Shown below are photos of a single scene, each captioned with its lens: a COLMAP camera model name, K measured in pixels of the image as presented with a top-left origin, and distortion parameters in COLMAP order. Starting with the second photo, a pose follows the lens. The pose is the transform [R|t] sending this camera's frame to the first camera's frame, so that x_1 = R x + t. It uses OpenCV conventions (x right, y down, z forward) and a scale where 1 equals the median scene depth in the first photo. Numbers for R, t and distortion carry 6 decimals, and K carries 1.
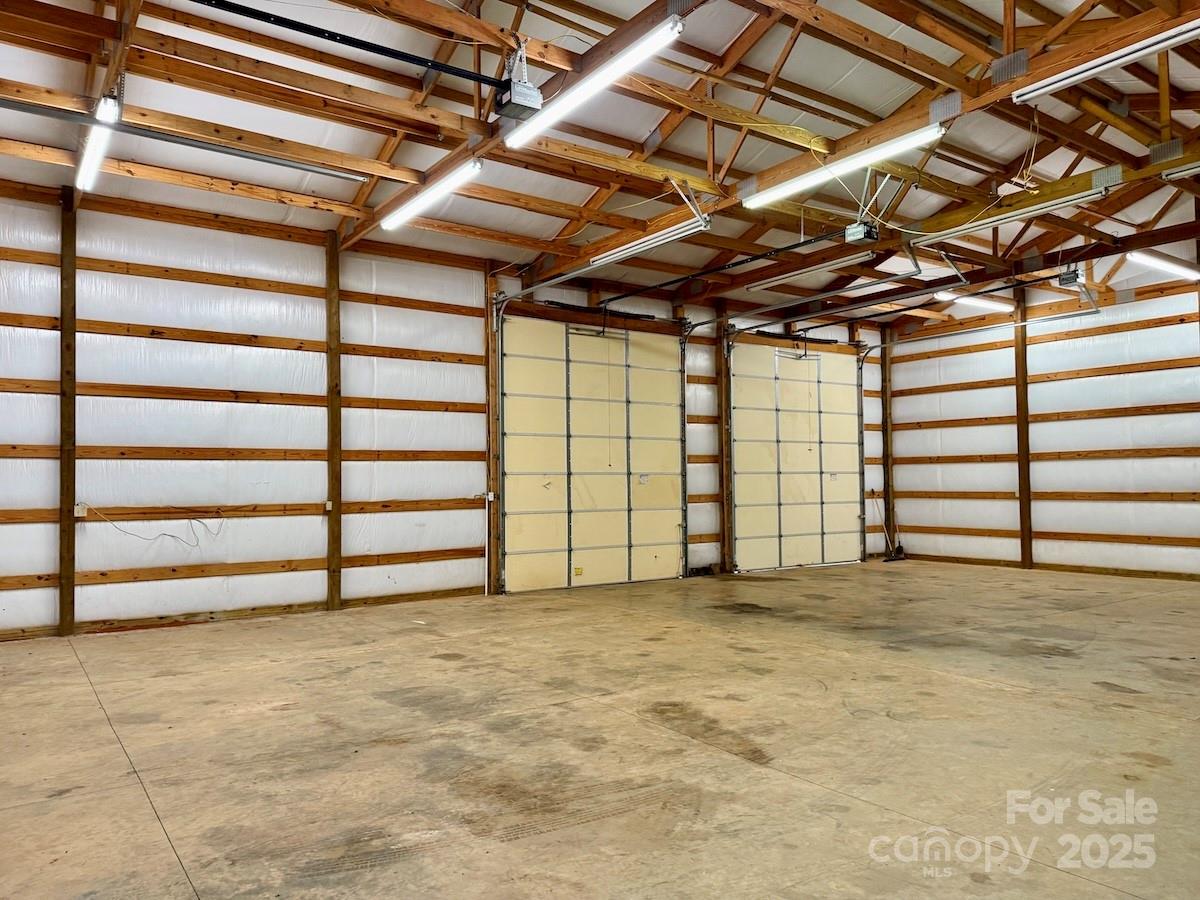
lens RADIAL K [[848.1, 0, 597.8], [0, 848.1, 452.5], [0, 0, 1]] dist [0.039934, -0.011127]
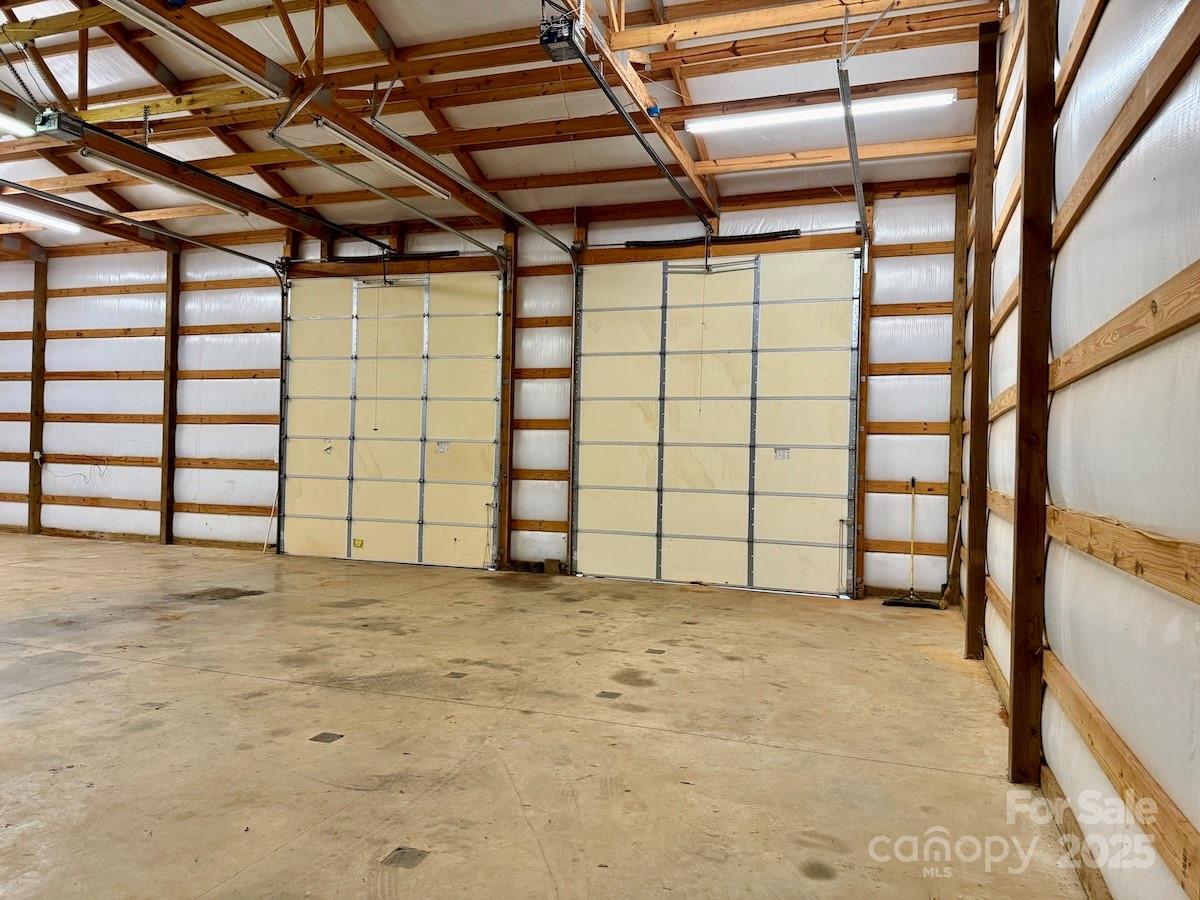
lens RADIAL K [[904.8, 0, 595.2], [0, 904.8, 451.3], [0, 0, 1]] dist [-0.012291, -0.007435]
pose [[0.577077, 0.022435, -0.816382, 0.928901], [-0.000922, 0.999640, 0.026819, 0.011849], [0.816690, -0.014724, 0.576889, 0.633232]]
